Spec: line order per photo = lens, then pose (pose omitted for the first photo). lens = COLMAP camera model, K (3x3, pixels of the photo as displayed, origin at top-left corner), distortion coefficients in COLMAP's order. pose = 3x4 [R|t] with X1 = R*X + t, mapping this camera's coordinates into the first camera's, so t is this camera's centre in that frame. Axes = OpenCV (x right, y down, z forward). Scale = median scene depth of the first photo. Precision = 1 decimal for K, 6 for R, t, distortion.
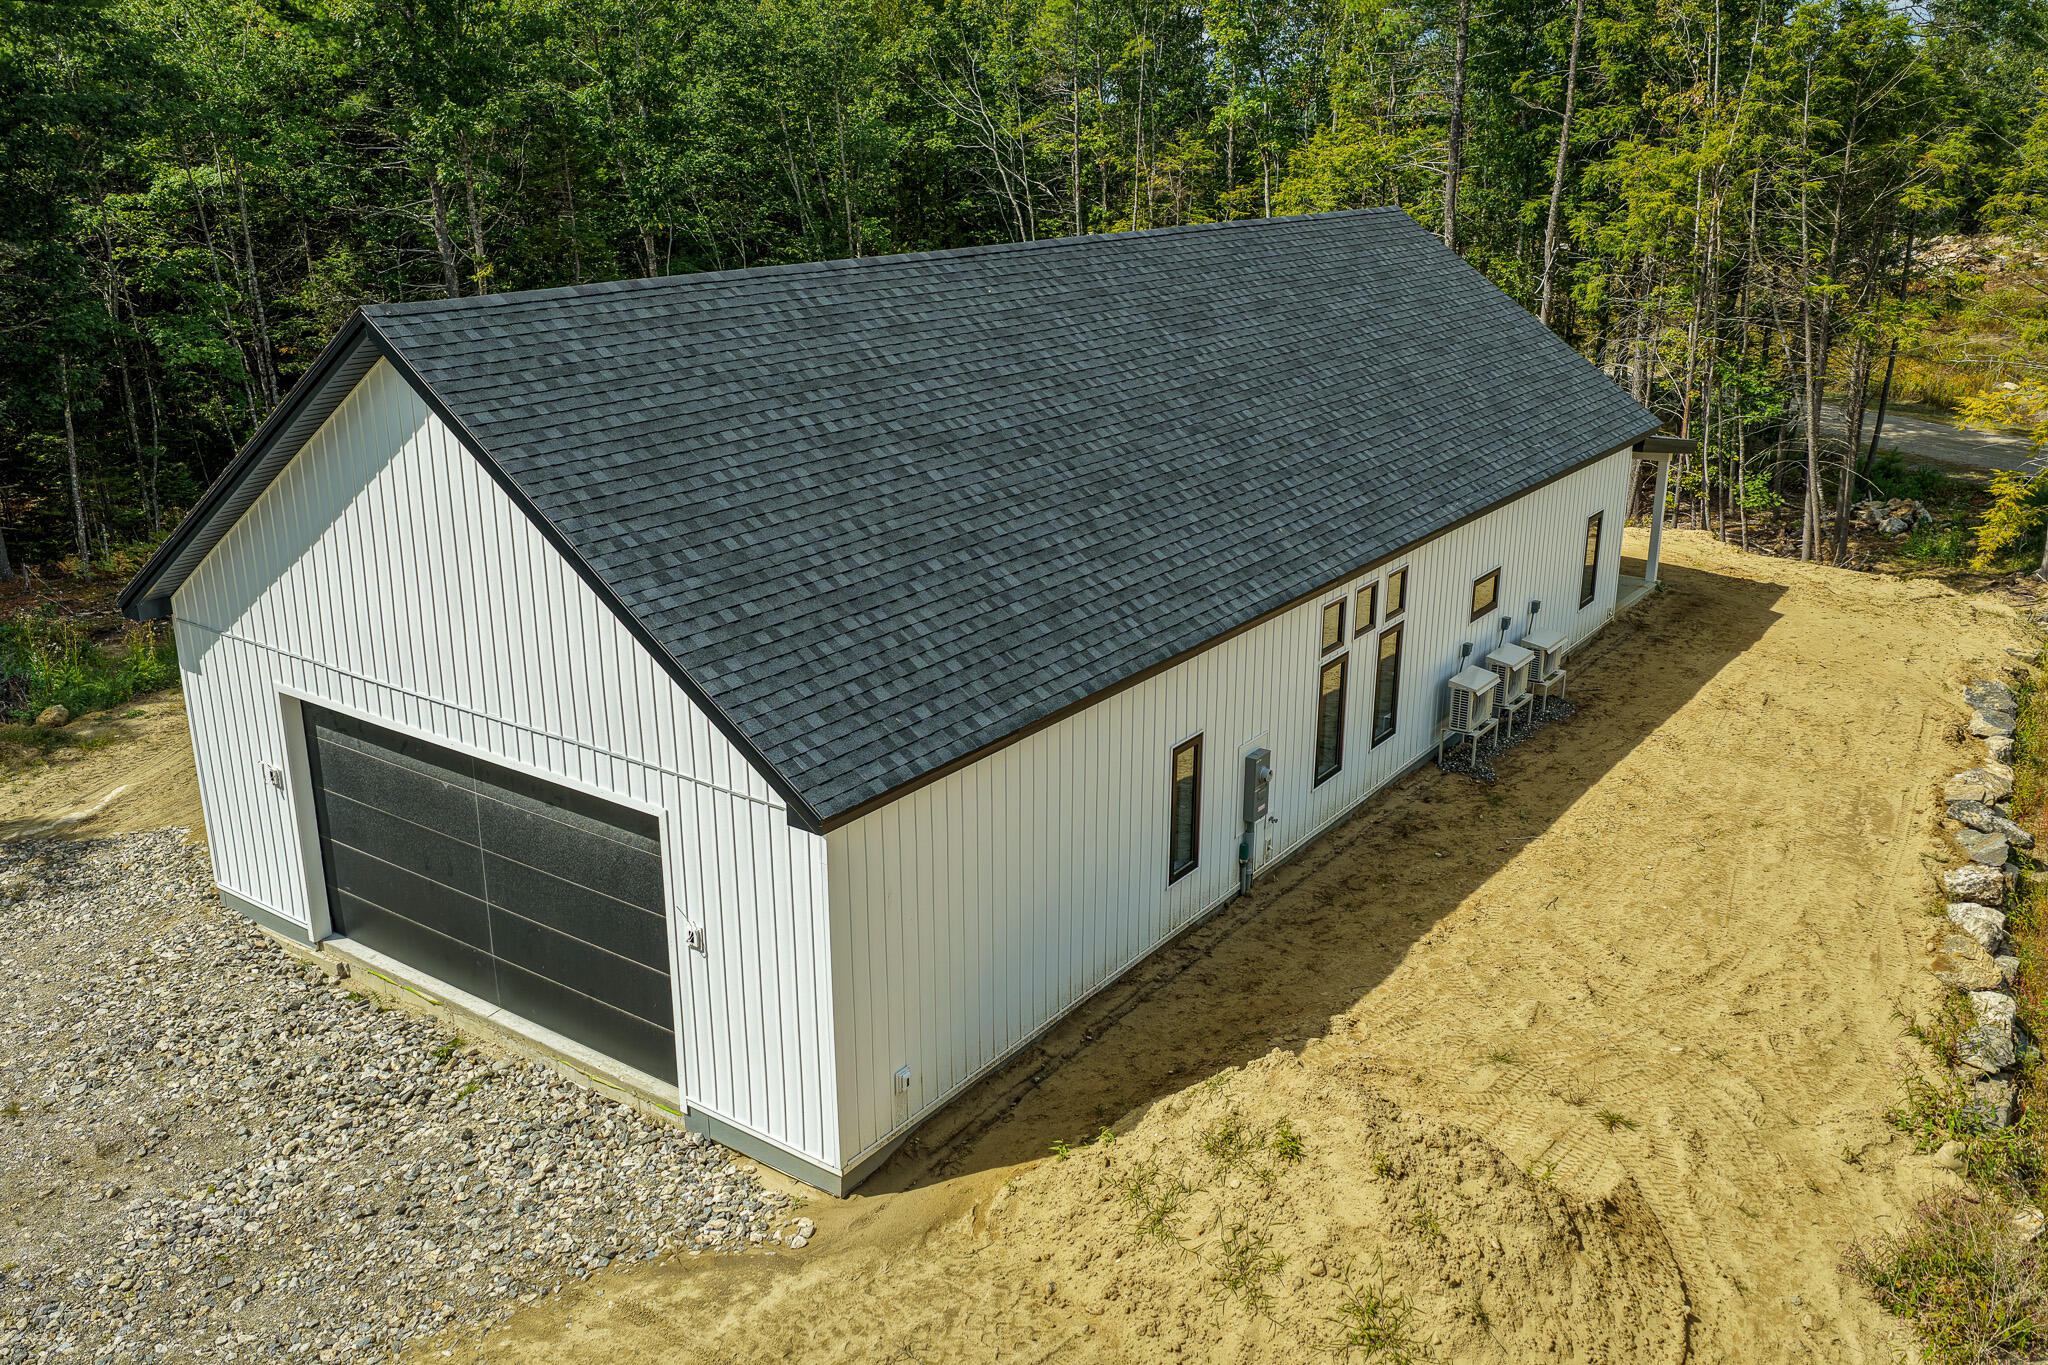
lens RADIAL K [[1734.7, 0, 993.9], [0, 1734.7, 653.3], [0, 0, 1]] dist [0.006855, 0.006173]
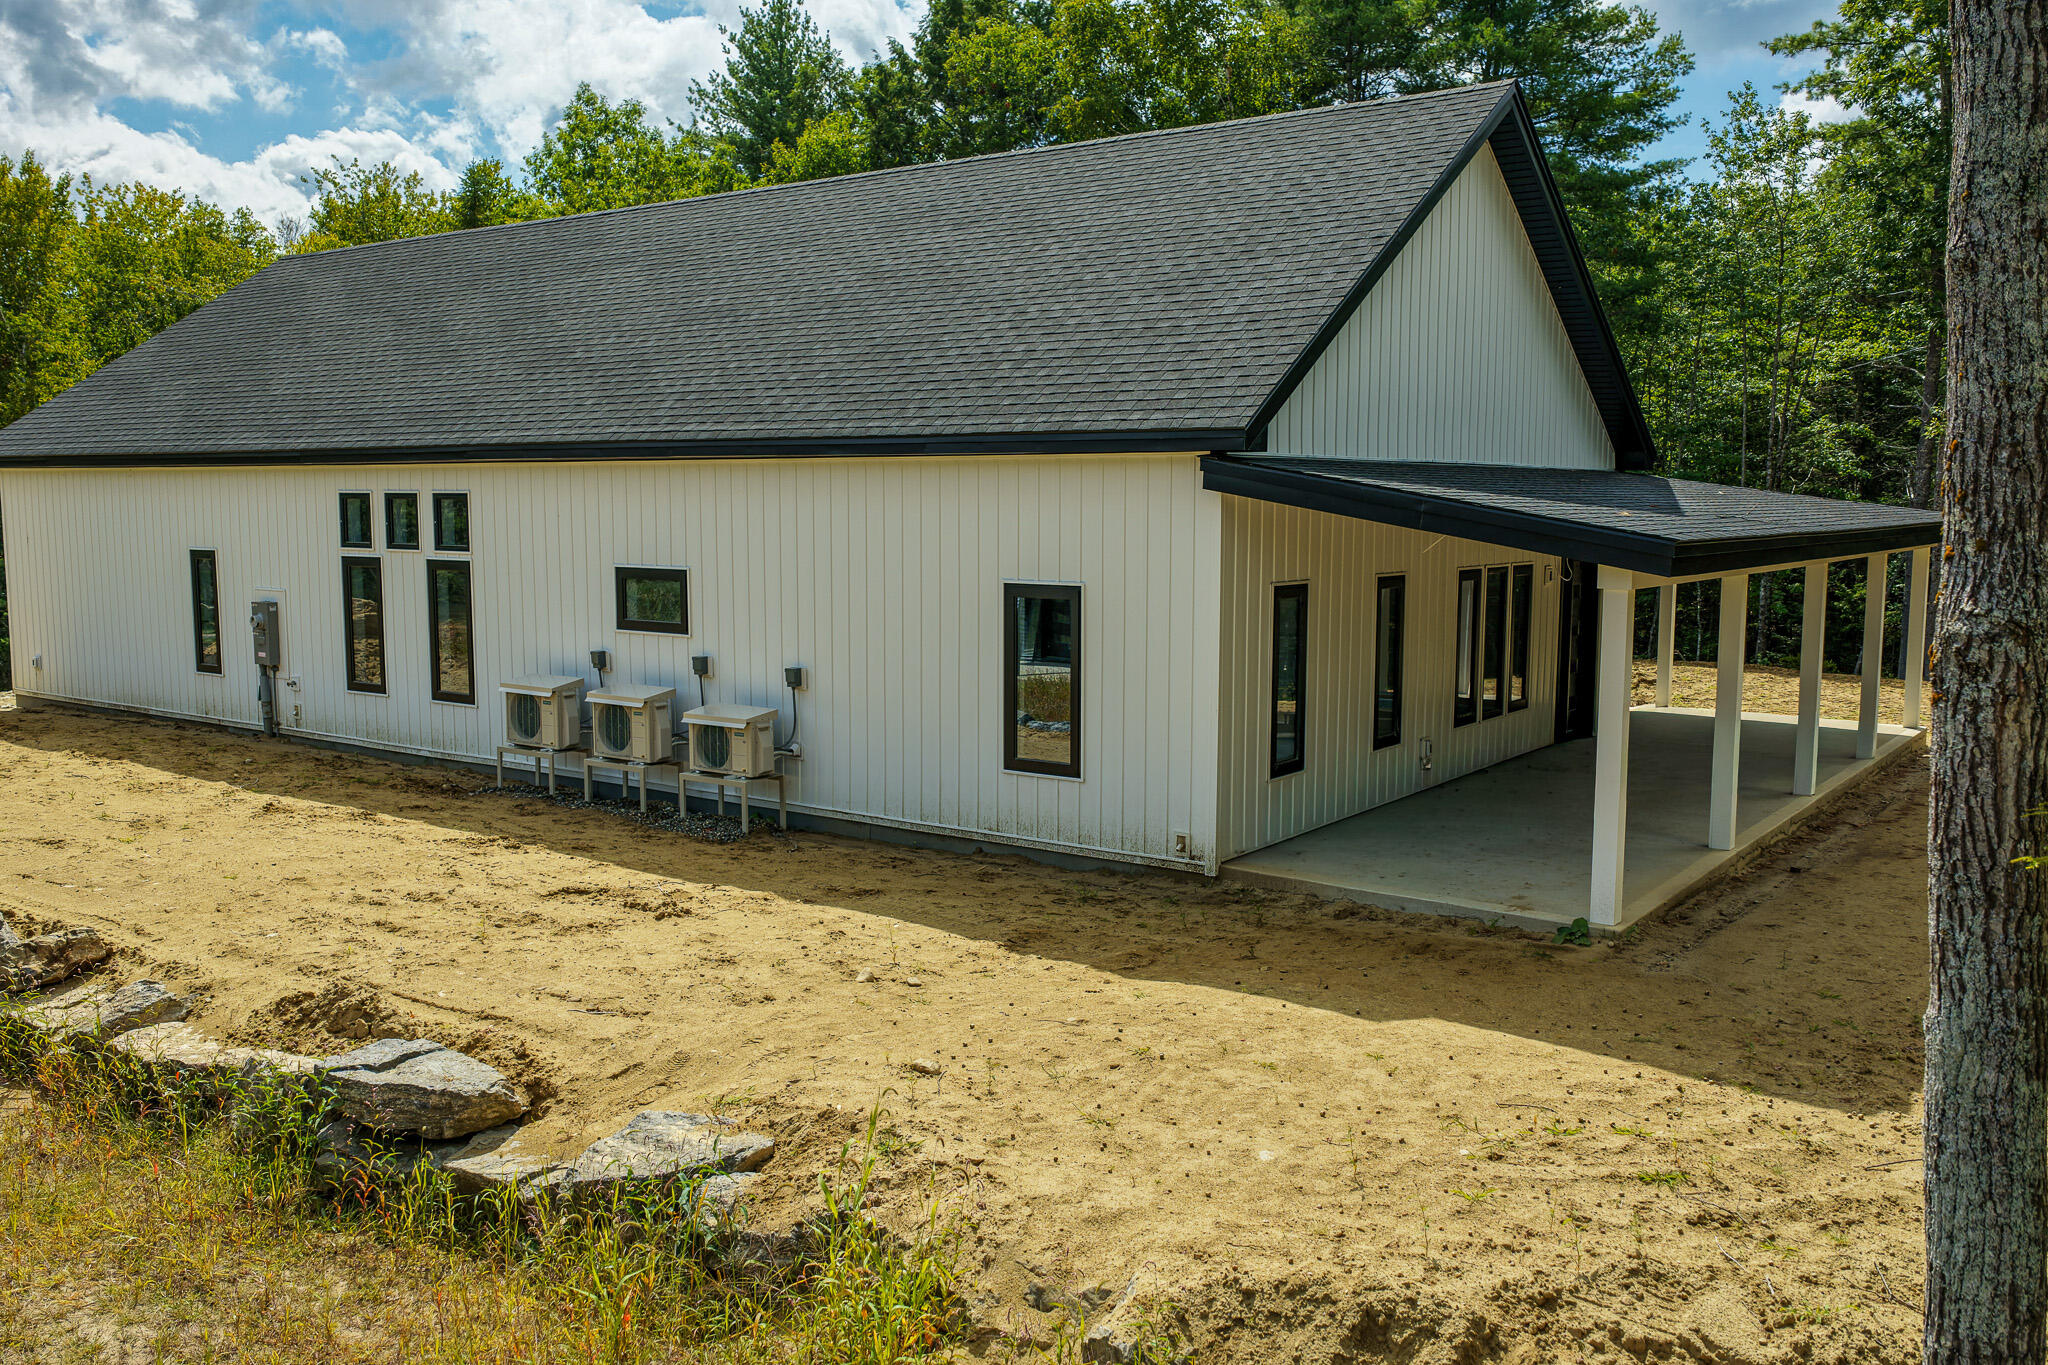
lens RADIAL K [[1707.8, 0, 1029.1], [0, 1707.8, 678.7], [0, 0, 1]] dist [-0.001296, 0.017074]
pose [[0.005494, 0.114172, -0.993446, 1.170002], [-0.302680, 0.947048, 0.107166, -0.148559], [0.953077, 0.300107, 0.039760, 1.373478]]
